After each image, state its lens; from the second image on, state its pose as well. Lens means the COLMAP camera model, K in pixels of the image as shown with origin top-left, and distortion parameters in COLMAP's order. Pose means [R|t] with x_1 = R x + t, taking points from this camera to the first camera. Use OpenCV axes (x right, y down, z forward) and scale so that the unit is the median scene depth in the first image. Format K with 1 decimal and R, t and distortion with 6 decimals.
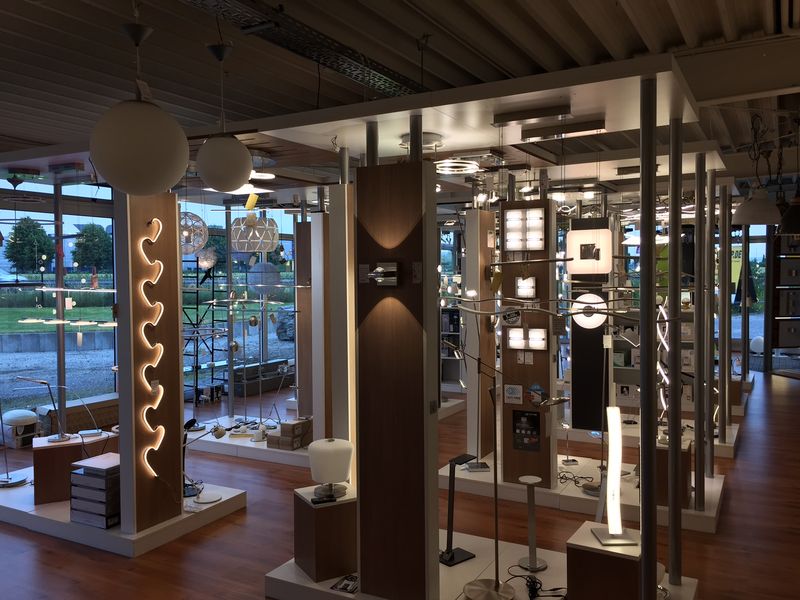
lens RADIAL K [[677.4, 0, 400.0], [0, 677.4, 300.0], [0, 0, 1]] dist [0.047036, -0.051056]
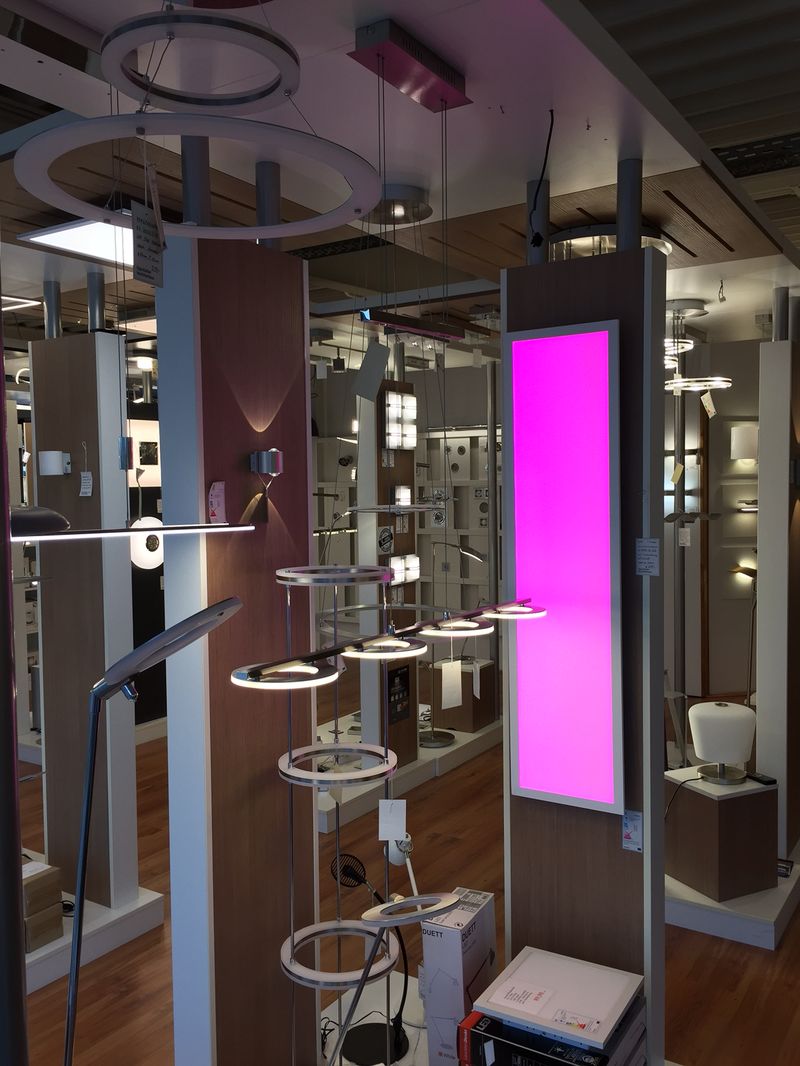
lens RADIAL K [[902.6, 0, 400.0], [0, 902.6, 533.0], [0, 0, 1]] dist [0.047036, -0.051056]
pose [[0.064045, -0.032900, 0.997405, -0.785816], [0.043019, 0.998618, 0.030177, -0.012328], [-0.997019, 0.040975, 0.065372, 0.925867]]
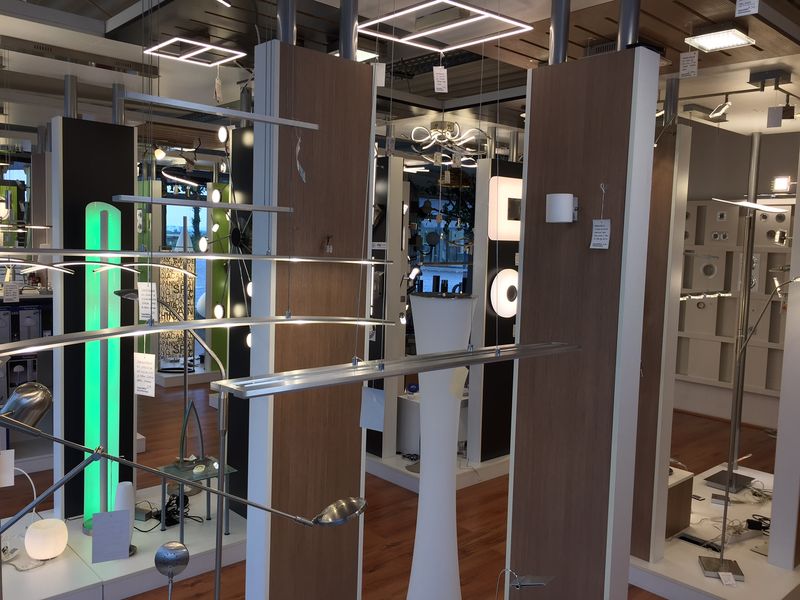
lens RADIAL K [[677.4, 0, 400.0], [0, 677.4, 300.0], [0, 0, 1]] dist [0.047036, -0.051056]
pose [[0.303251, -0.049973, 0.951599, -0.576414], [-0.008390, 0.998445, 0.055107, -0.019363], [-0.952874, -0.024696, 0.302360, 1.188225]]
